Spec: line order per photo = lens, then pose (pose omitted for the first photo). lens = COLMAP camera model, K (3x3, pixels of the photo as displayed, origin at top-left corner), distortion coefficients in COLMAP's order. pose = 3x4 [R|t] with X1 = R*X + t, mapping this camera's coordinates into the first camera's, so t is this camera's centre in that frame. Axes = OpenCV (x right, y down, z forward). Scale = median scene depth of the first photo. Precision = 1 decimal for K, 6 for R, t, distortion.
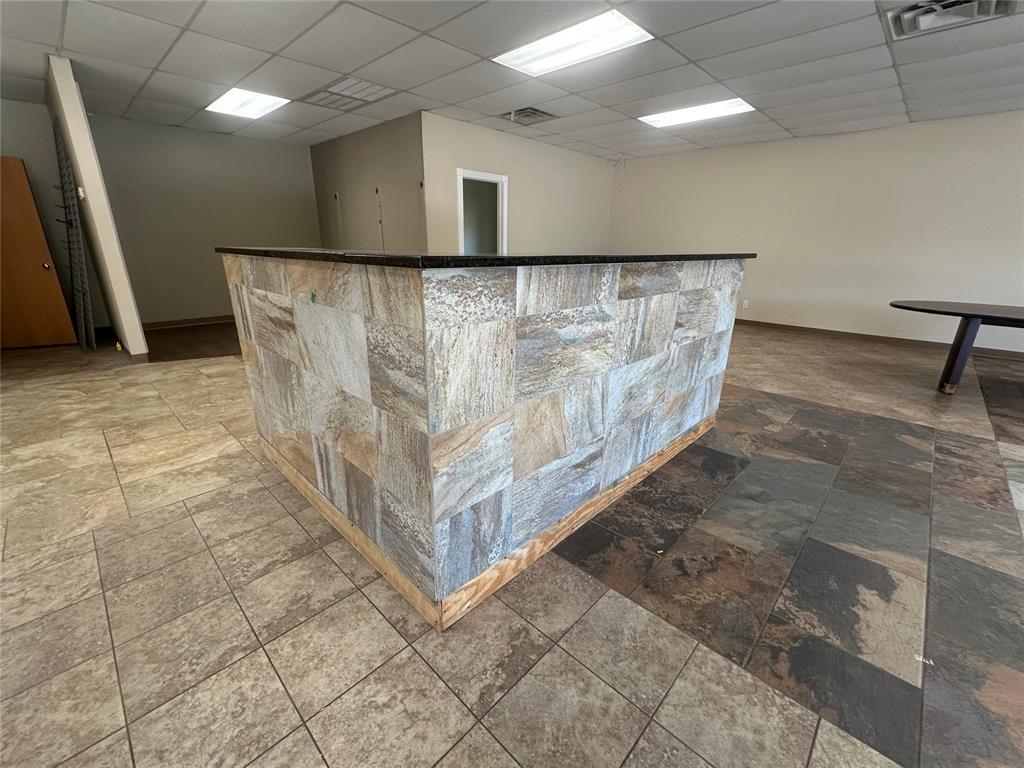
lens RADIAL K [[427.1, 0, 512.0], [0, 427.1, 384.0], [0, 0, 1]] dist [0.000615, -0.000013]
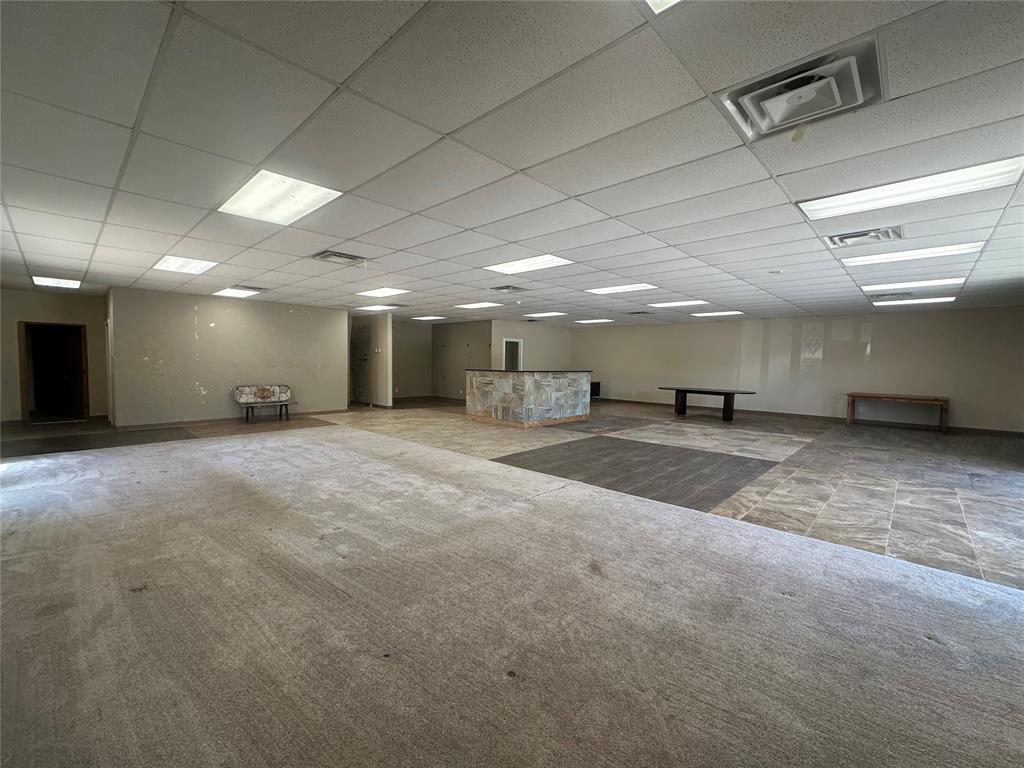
lens RADIAL K [[427.1, 0, 512.0], [0, 427.1, 384.0], [0, 0, 1]] dist [0.000615, -0.000013]
pose [[0.999947, 0.001254, 0.010243, -0.247113], [0.001460, 0.965414, -0.260717, 0.984218], [-0.010216, 0.260718, 0.965361, -3.239590]]
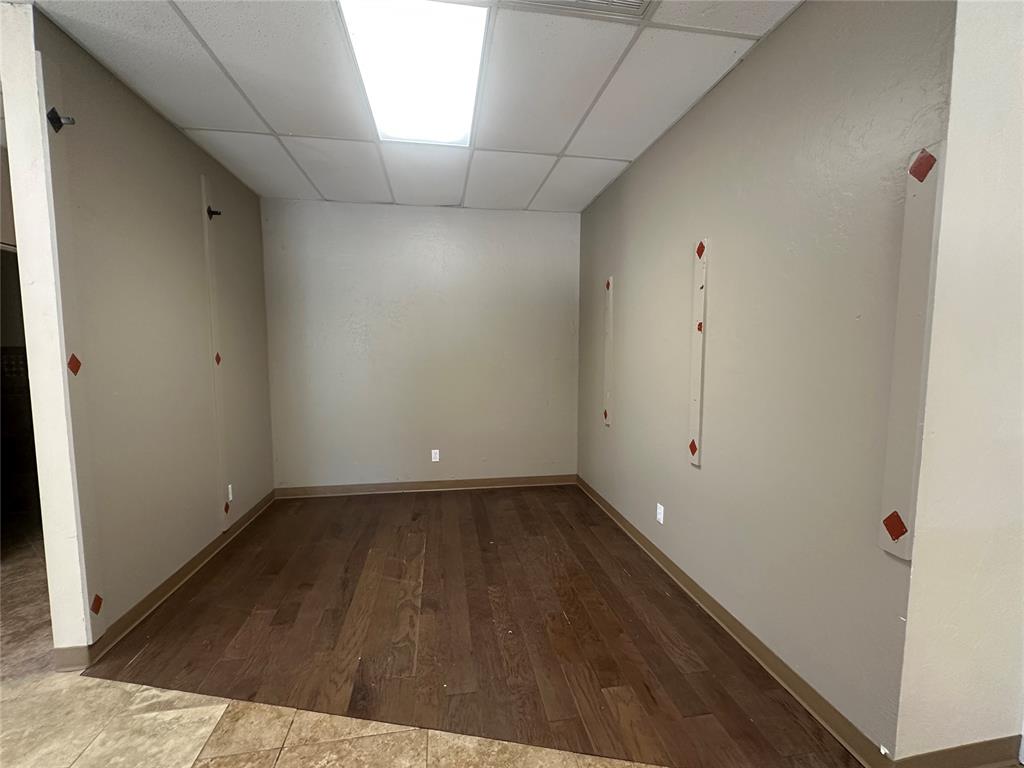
lens RADIAL K [[427.1, 0, 512.0], [0, 427.1, 384.0], [0, 0, 1]] dist [0.000615, -0.000013]
pose [[0.800269, 0.041933, -0.598173, -0.569599], [-0.182186, 0.967399, -0.175921, -0.627017], [0.571295, 0.249763, 0.781819, 1.664786]]
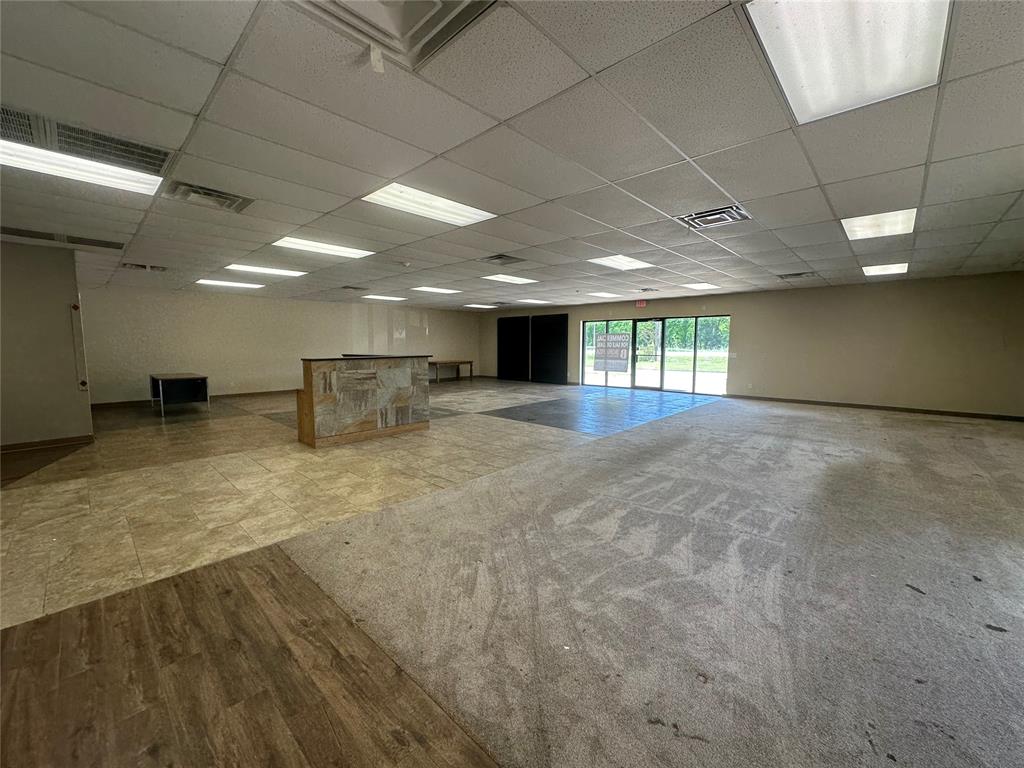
lens RADIAL K [[410.7, 0, 512.0], [0, 410.7, 384.0], [0, 0, 1]] dist [0.000201, -0.000002]
pose [[-0.013067, -0.110304, 0.993812, -3.055428], [0.316412, 0.942367, 0.108754, -0.073014], [-0.948532, 0.315875, 0.022588, -0.115482]]
